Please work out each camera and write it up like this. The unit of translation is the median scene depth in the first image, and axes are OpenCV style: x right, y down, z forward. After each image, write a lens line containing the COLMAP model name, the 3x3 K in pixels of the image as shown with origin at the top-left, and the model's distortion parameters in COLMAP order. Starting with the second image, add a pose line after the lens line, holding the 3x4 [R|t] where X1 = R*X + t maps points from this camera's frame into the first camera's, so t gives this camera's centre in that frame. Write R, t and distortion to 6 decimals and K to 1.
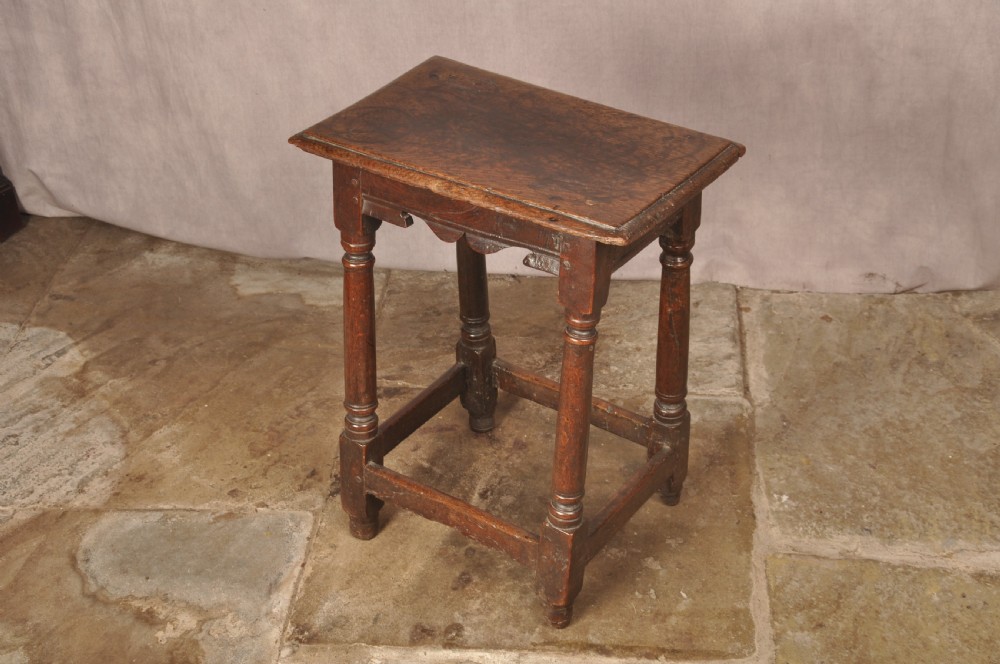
lens RADIAL K [[1505.8, 0, 496.0], [0, 1505.8, 346.7], [0, 0, 1]] dist [0.144593, 0.425046]
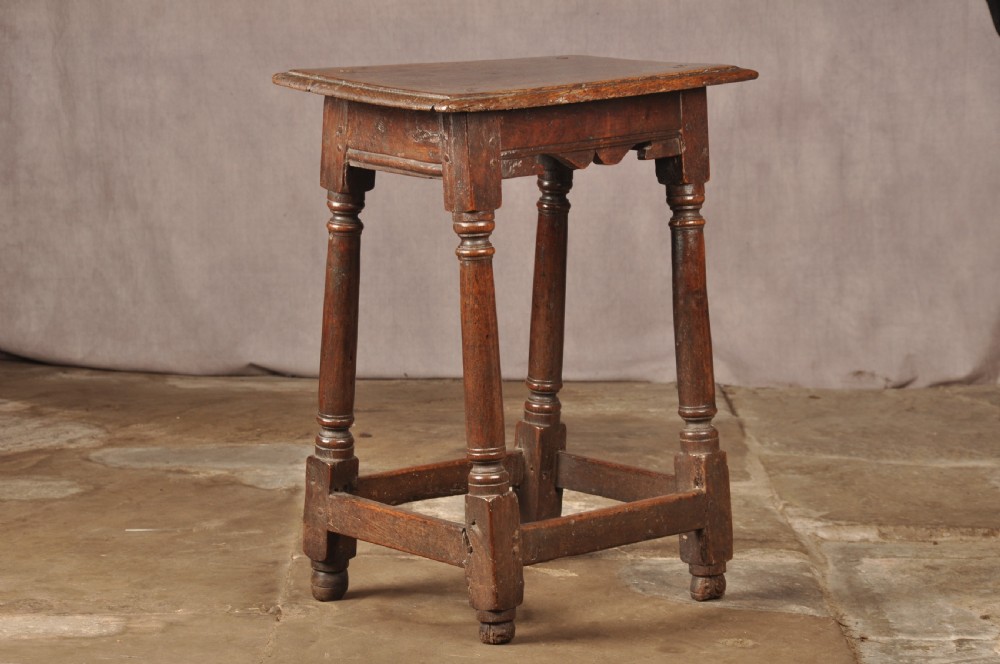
lens RADIAL K [[3409.1, 0, 496.1], [0, 3409.1, 334.4], [0, 0, 1]] dist [1.120046, -0.652935]
pose [[0.994653, 0.034931, 0.097188, -0.200554], [0.011859, 0.896208, -0.443475, 0.938642], [-0.102591, 0.442257, 0.891002, -0.961158]]
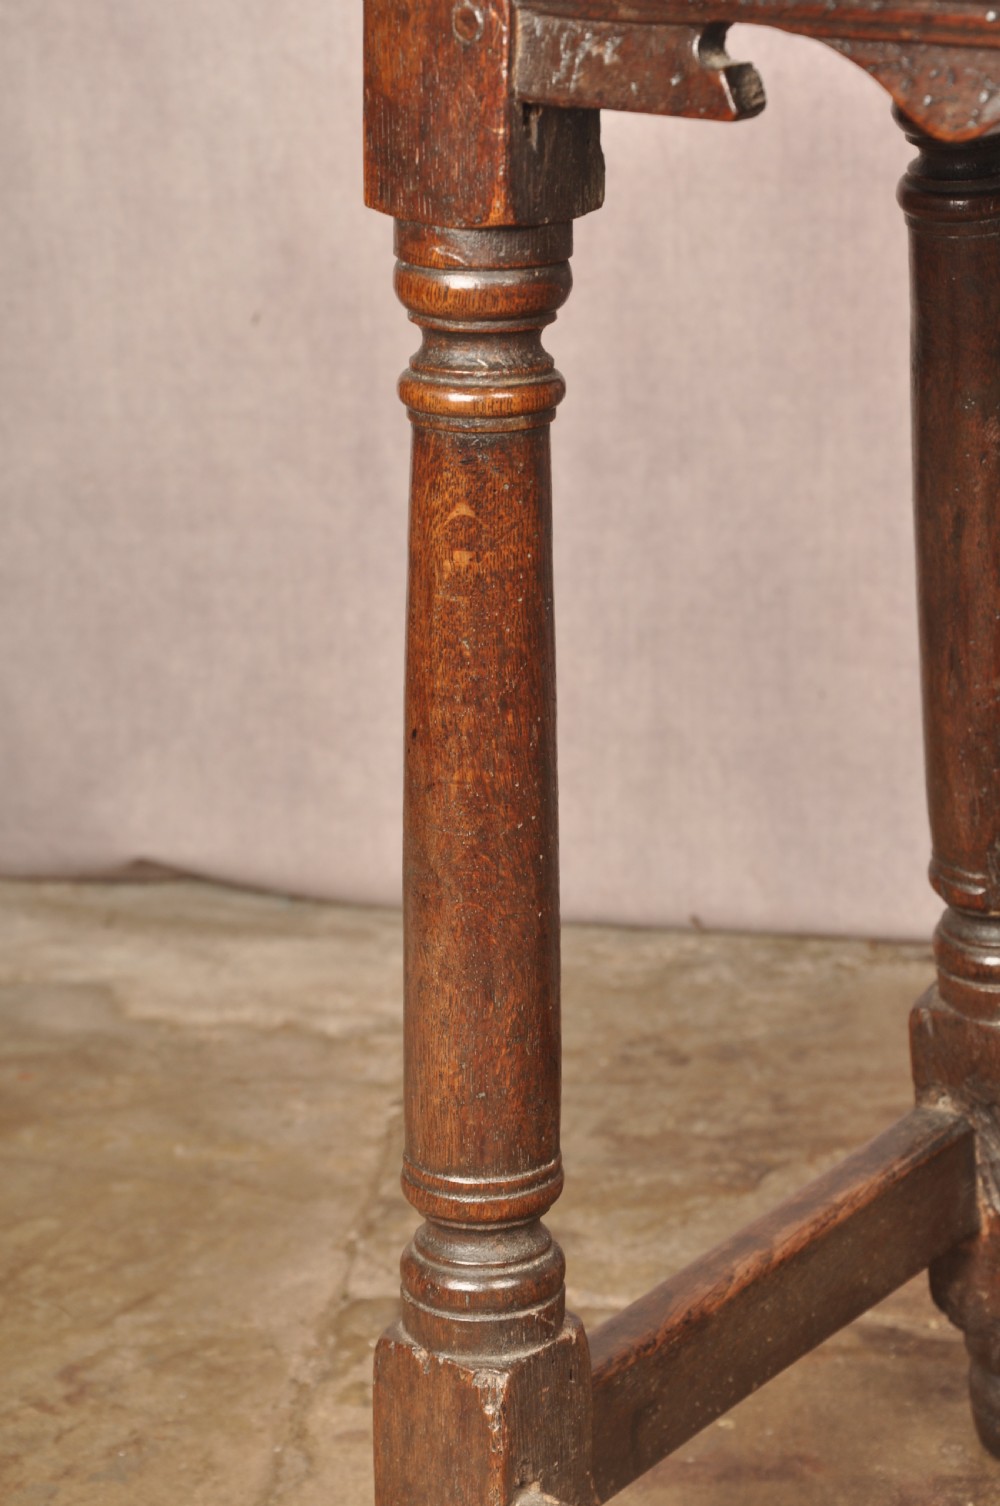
lens RADIAL K [[3939.2, 0, 503.6], [0, 3939.2, 749.6], [0, 0, 1]] dist [0.582310, 0.629085]
pose [[0.999005, 0.037254, -0.024506, -0.055481], [-0.042103, 0.969056, -0.243225, 0.090376], [0.014687, 0.244015, 0.969660, 0.396971]]
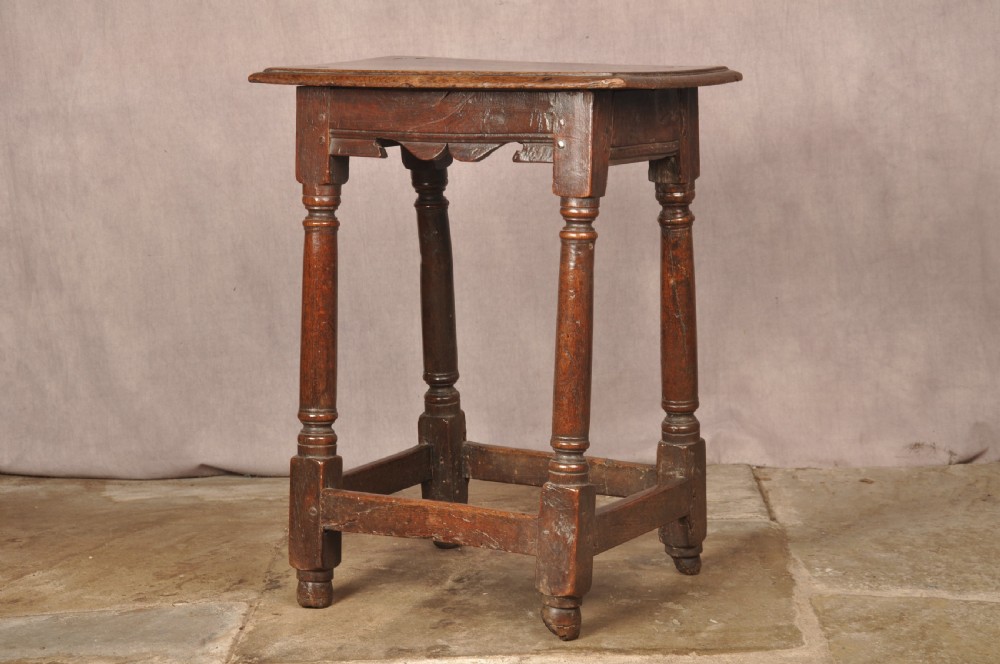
lens RADIAL K [[2564.7, 0, 493.5], [0, 2564.7, 335.1], [0, 0, 1]] dist [0.621074, 0.713707]
pose [[0.997676, -0.013469, 0.066791, -0.071318], [0.040437, 0.906009, -0.421322, 0.500036], [-0.054839, 0.423043, 0.904448, -0.271357]]
